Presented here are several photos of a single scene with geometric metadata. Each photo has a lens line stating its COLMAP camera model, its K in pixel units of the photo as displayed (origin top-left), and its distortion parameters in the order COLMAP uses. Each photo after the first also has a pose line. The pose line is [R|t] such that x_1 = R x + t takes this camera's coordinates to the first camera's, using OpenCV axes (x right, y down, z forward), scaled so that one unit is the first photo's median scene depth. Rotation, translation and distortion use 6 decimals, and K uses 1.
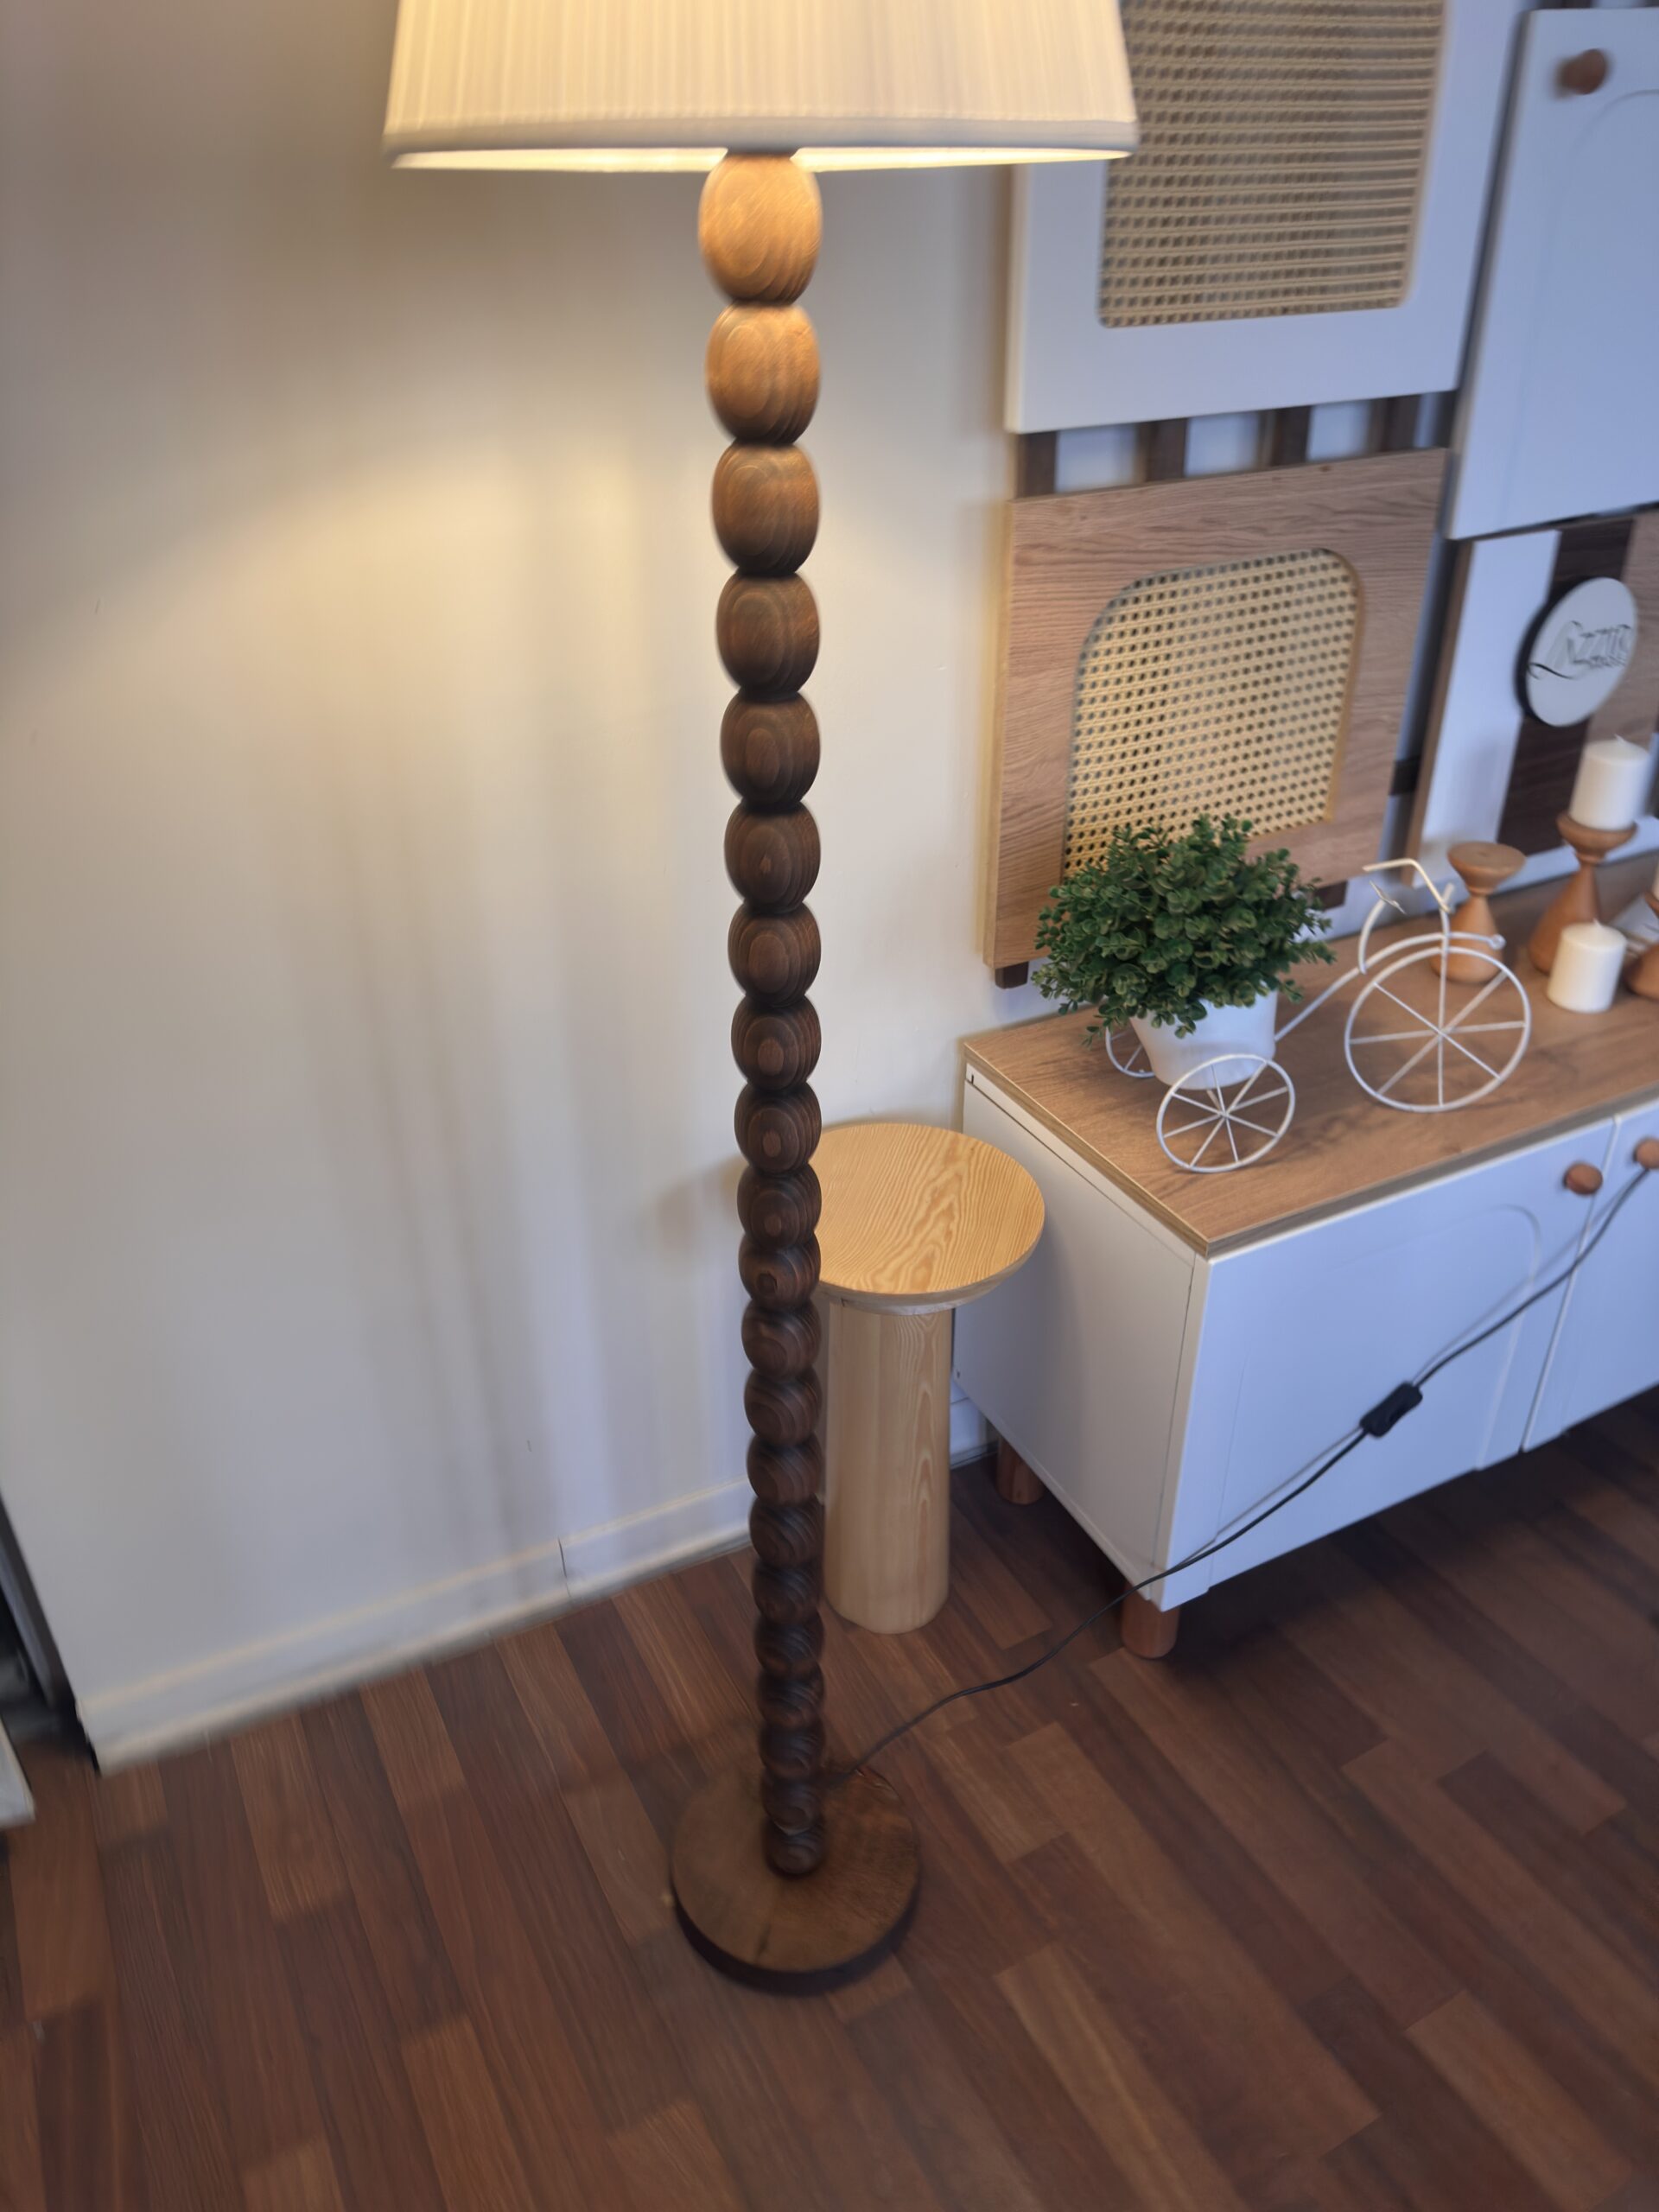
lens RADIAL K [[1567.5, 0, 813.8], [0, 1567.5, 1122.4], [0, 0, 1]] dist [0.089751, -0.152202]
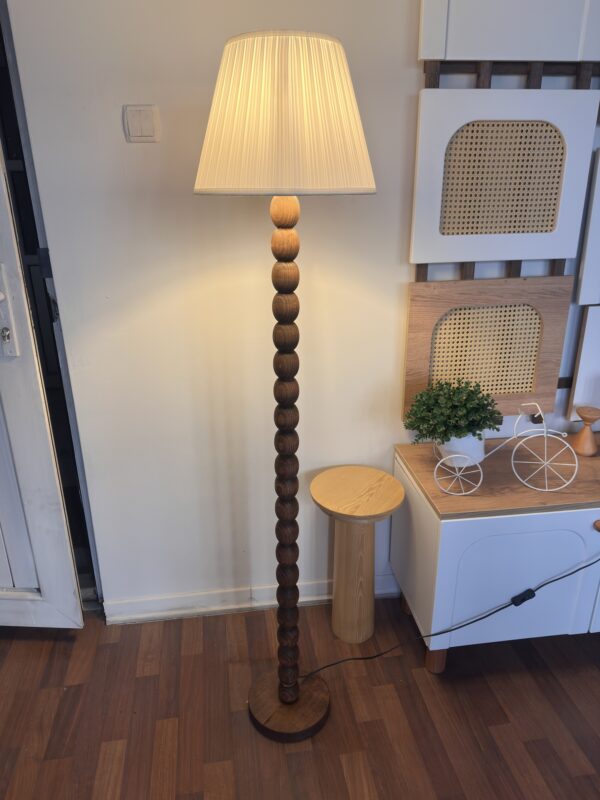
lens RADIAL K [[578.9, 0, 300.0], [0, 578.9, 400.0], [0, 0, 1]] dist [0.125598, -0.159666]
pose [[0.945259, 0.121911, -0.302694, 0.286948], [-0.173414, 0.973438, -0.149485, 0.072918], [0.276430, 0.193793, 0.941292, -0.175101]]
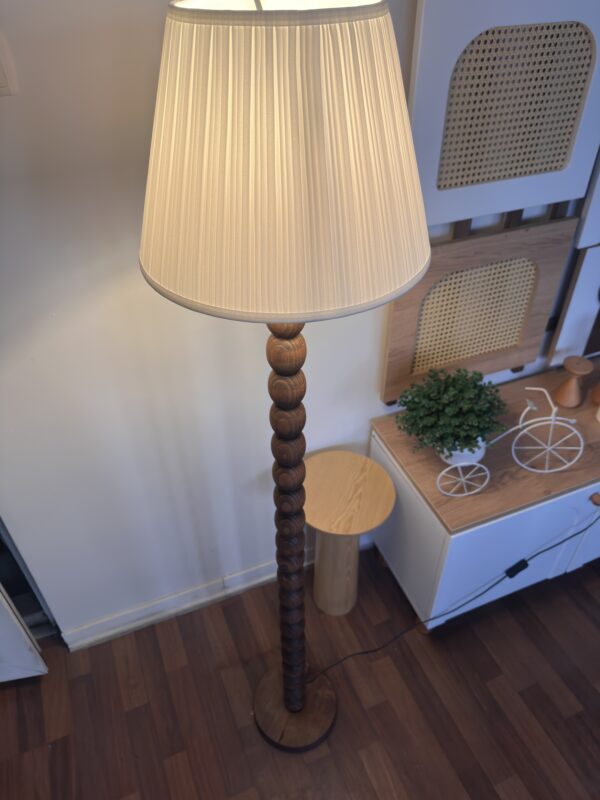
lens RADIAL K [[575.1, 0, 300.0], [0, 575.1, 400.0], [0, 0, 1]] dist [0.063211, -0.075810]
pose [[0.996490, 0.055752, -0.062448, 0.035009], [-0.044985, 0.985732, 0.162201, -0.279709], [0.070600, -0.158822, 0.984780, 0.016625]]
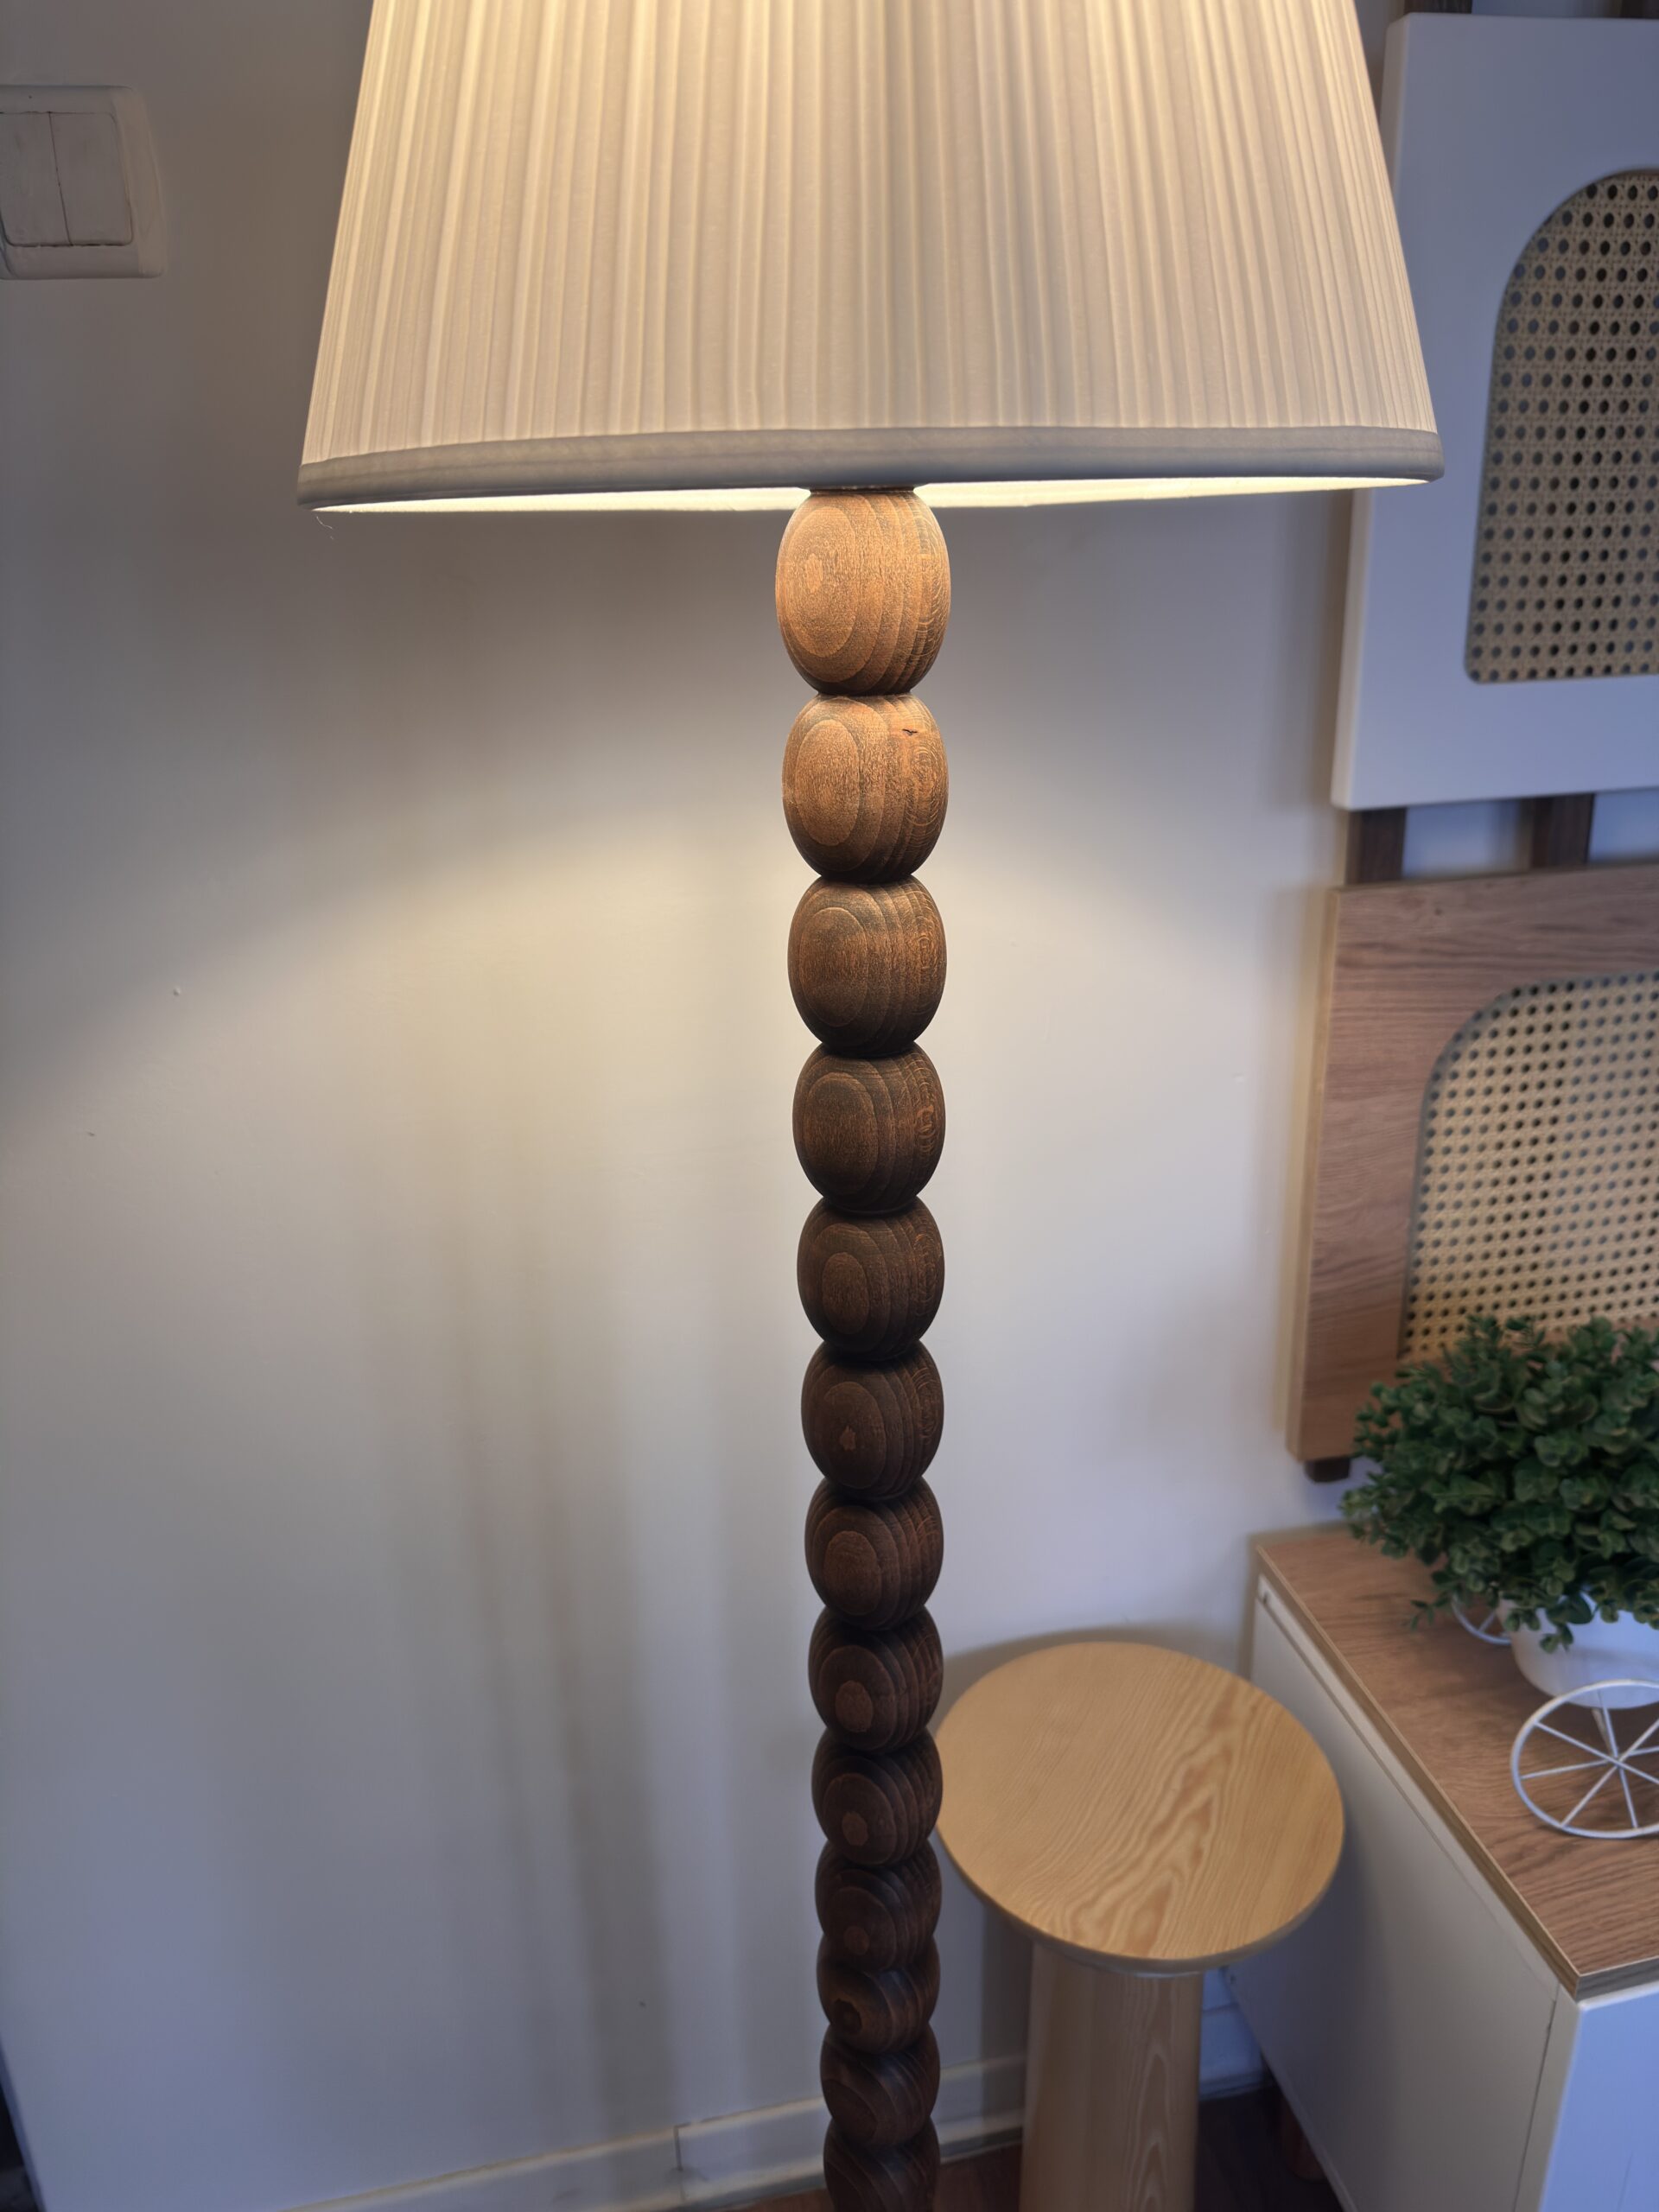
lens RADIAL K [[1595.9, 0, 837.9], [0, 1595.9, 1089.3], [0, 0, 1]] dist [-0.003209, -0.006435]
pose [[0.968809, 0.073929, -0.236523, 0.074122], [-0.115290, 0.979342, -0.166126, -0.131078], [0.219355, 0.188213, 0.957319, 0.210285]]
